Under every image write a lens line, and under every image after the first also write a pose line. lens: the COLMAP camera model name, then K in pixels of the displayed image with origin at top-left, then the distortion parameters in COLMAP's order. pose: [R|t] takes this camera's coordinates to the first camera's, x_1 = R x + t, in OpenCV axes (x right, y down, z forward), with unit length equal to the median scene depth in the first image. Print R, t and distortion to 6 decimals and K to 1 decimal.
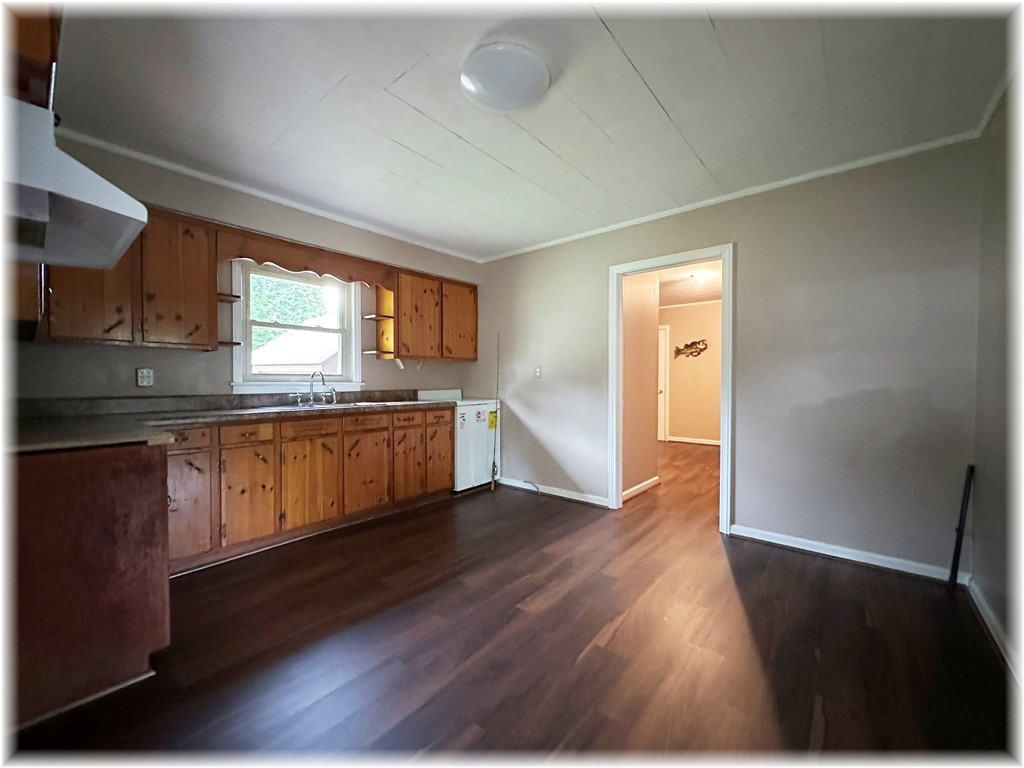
lens RADIAL K [[409.0, 0, 515.5], [0, 409.0, 390.4], [0, 0, 1]] dist [0.000376, -0.000968]
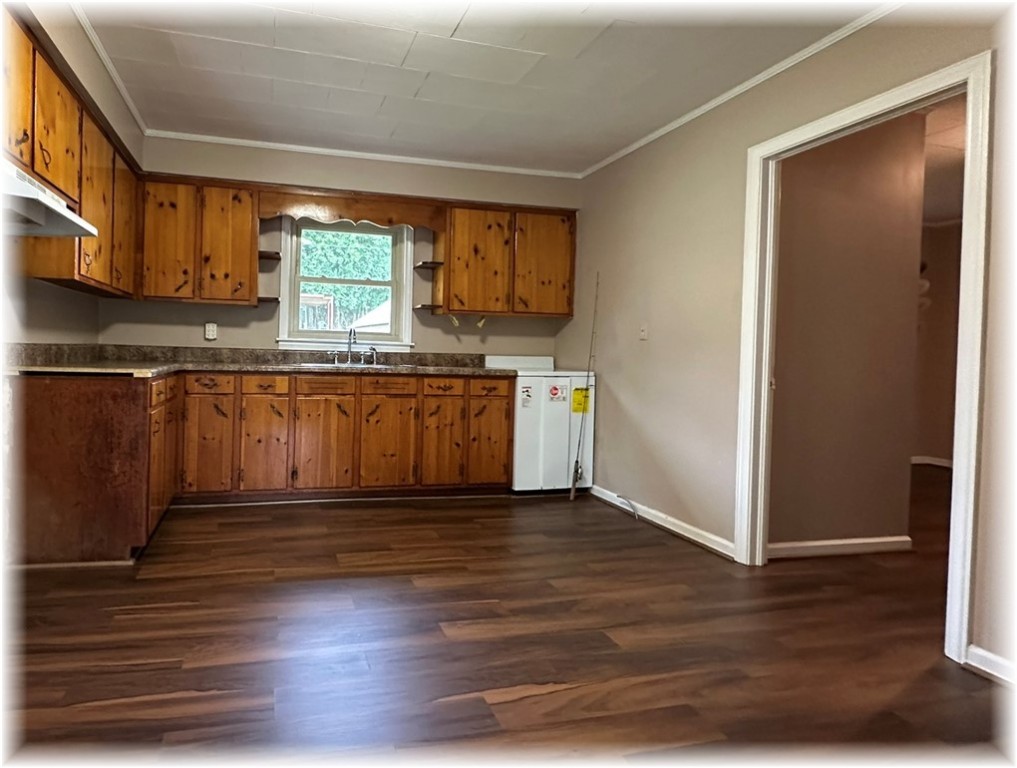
lens RADIAL K [[614.8, 0, 511.6], [0, 614.8, 377.4], [0, 0, 1]] dist [-0.004371, -0.000883]
pose [[0.793449, 0.034835, -0.607638, 0.566120], [-0.042388, 0.999099, 0.001926, 0.041792], [0.607158, 0.024228, 0.794211, 0.110595]]
